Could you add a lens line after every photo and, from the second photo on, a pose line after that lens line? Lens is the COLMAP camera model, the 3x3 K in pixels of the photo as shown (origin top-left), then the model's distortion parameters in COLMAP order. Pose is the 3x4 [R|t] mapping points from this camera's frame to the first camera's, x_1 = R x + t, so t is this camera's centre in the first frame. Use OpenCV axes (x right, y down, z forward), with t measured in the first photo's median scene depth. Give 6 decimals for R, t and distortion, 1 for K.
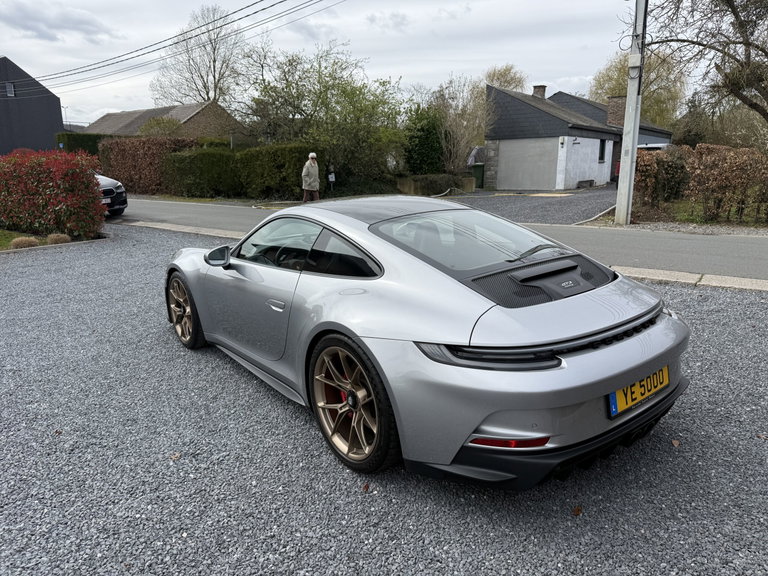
lens RADIAL K [[534.1, 0, 384.0], [0, 534.1, 288.0], [0, 0, 1]] dist [0.158658, -0.301019]
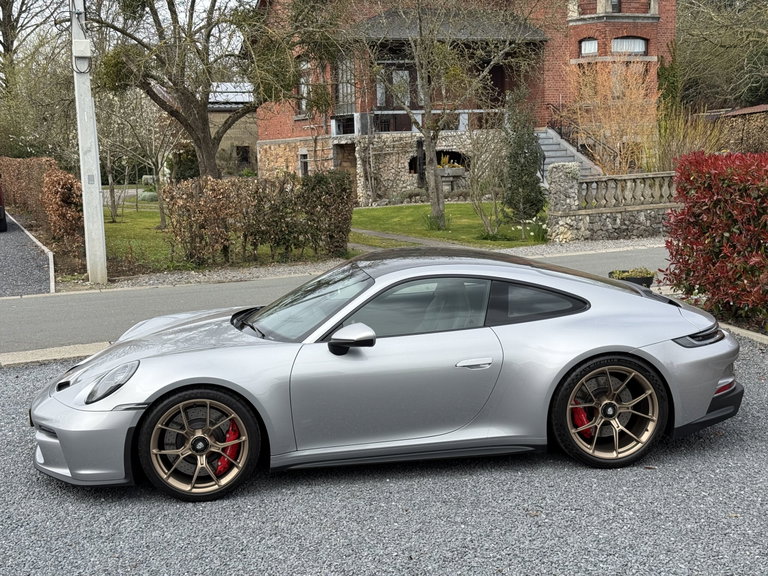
lens RADIAL K [[1067.5, 0, 384.0], [0, 1067.5, 288.0], [0, 0, 1]] dist [0.213047, -0.390779]
pose [[0.484177, -0.112771, 0.867672, -0.555757], [0.219076, 0.975697, 0.004563, -0.042141], [-0.847100, 0.187877, 0.497116, 0.043208]]
